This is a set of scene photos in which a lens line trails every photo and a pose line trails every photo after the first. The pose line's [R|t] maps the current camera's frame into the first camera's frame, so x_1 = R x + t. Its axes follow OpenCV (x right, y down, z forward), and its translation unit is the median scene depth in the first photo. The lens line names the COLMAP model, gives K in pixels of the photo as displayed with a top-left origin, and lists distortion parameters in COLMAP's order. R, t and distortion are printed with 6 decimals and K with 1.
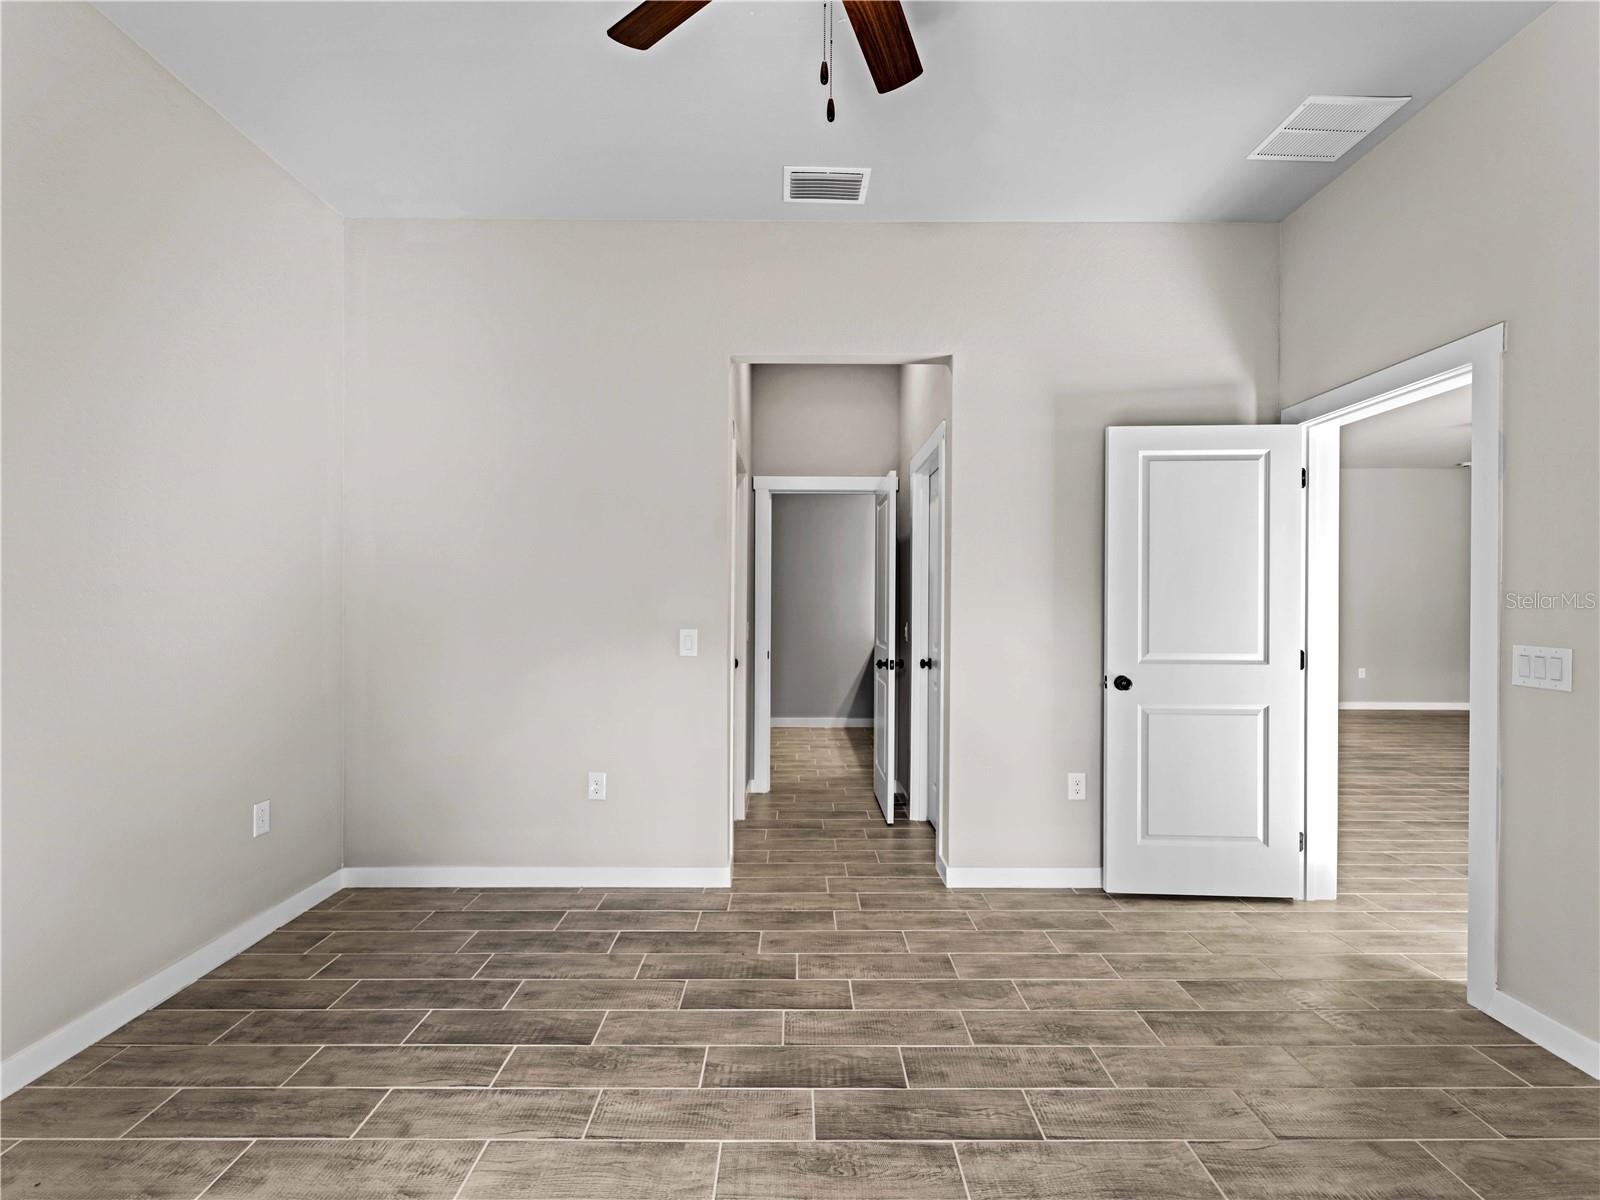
lens RADIAL K [[727.6, 0, 798.6], [0, 727.6, 601.7], [0, 0, 1]] dist [0.005848, -0.002967]
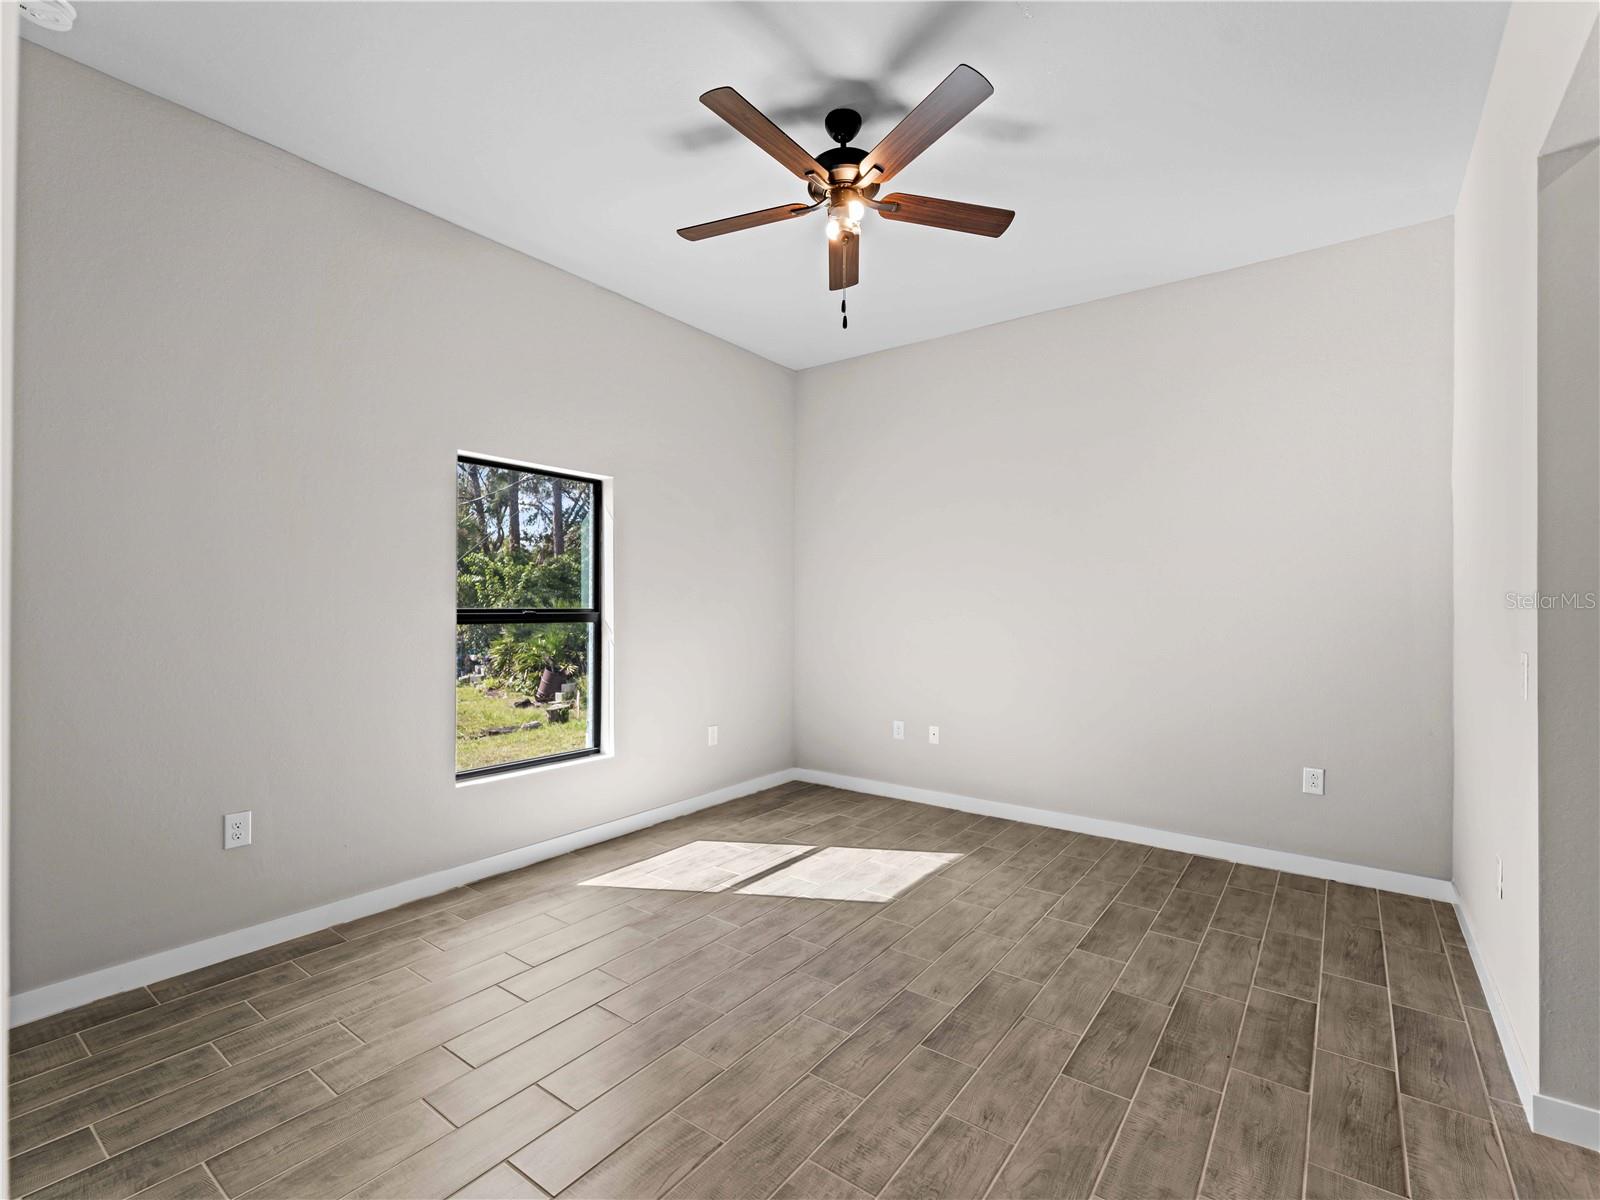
lens RADIAL K [[727.6, 0, 793.1], [0, 727.6, 605.7], [0, 0, 1]] dist [0.005848, -0.002967]
pose [[-0.609132, -0.004699, -0.793055, 0.978737], [-0.002813, 0.999989, -0.003764, 0.006069], [0.793064, -0.000061, -0.609139, 1.298329]]
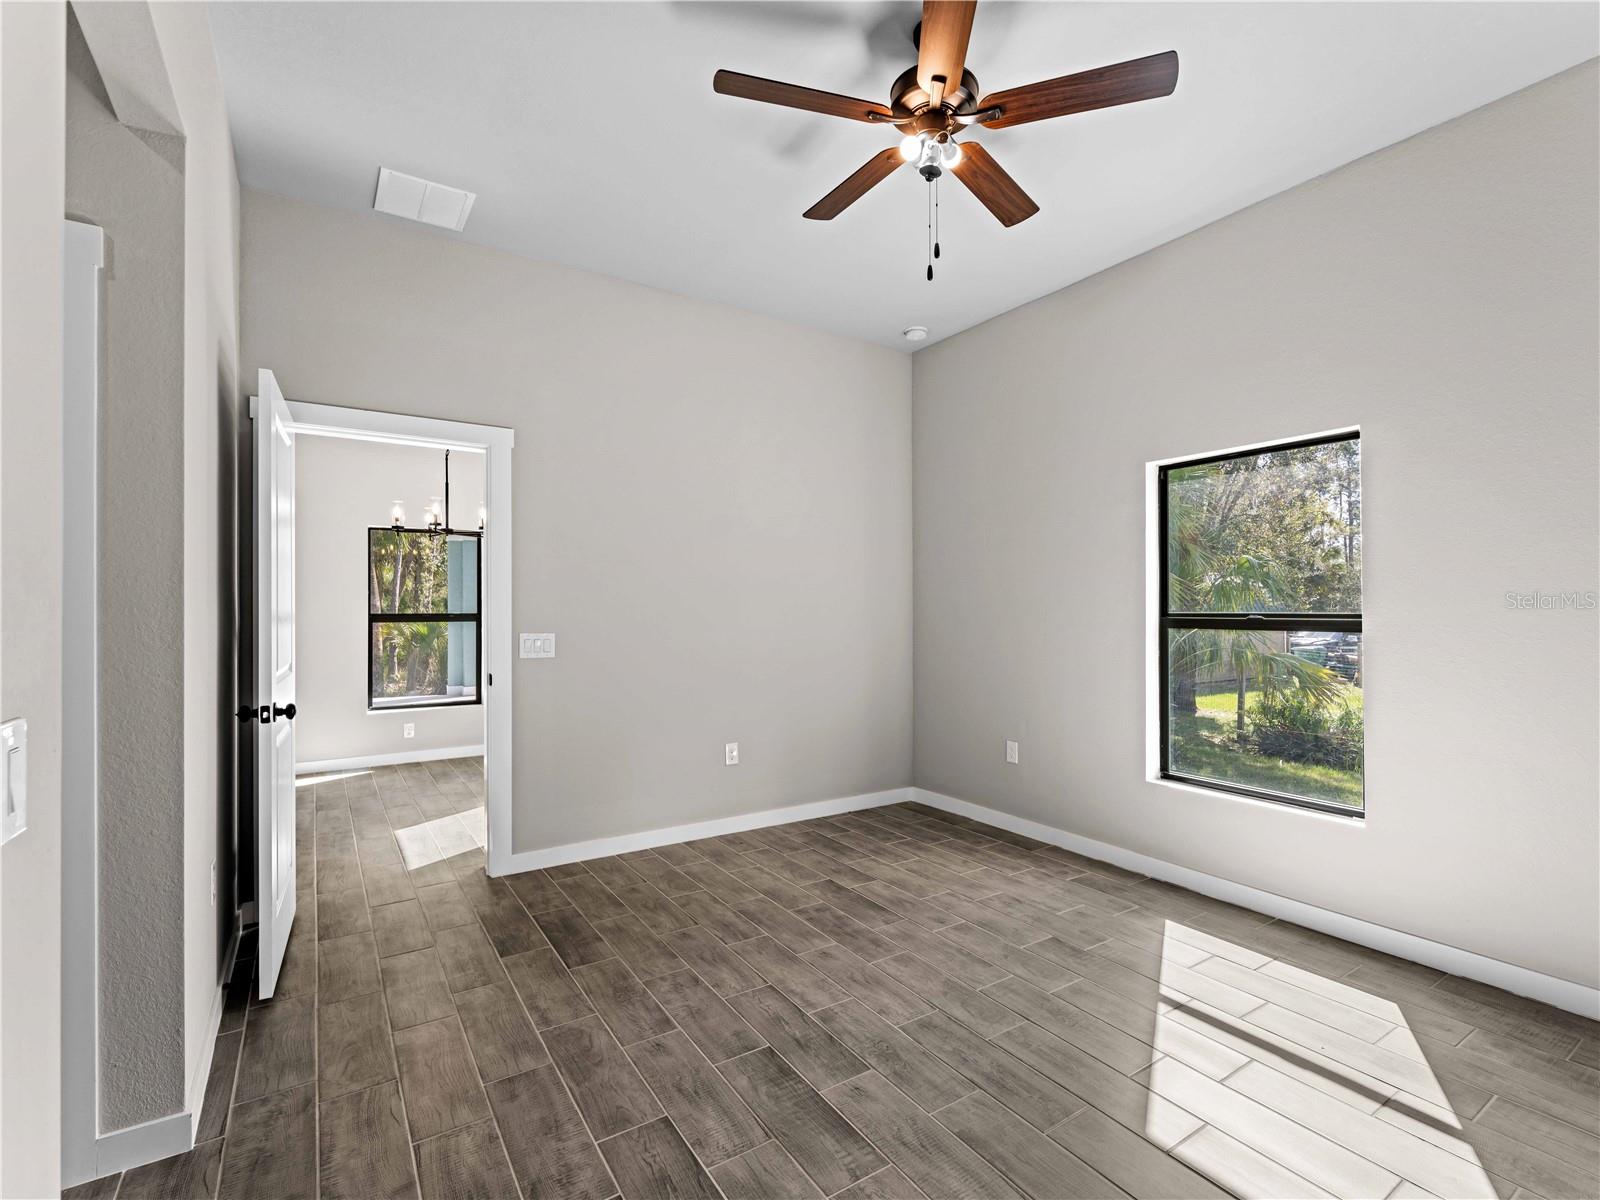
lens RADIAL K [[727.6, 0, 800.6], [0, 727.6, 607.4], [0, 0, 1]] dist [0.005848, -0.002967]
pose [[-0.544652, 0.000154, 0.838662, -0.688715], [-0.003620, 0.999990, -0.002534, 0.003740], [-0.838654, -0.004416, -0.544646, 1.337914]]
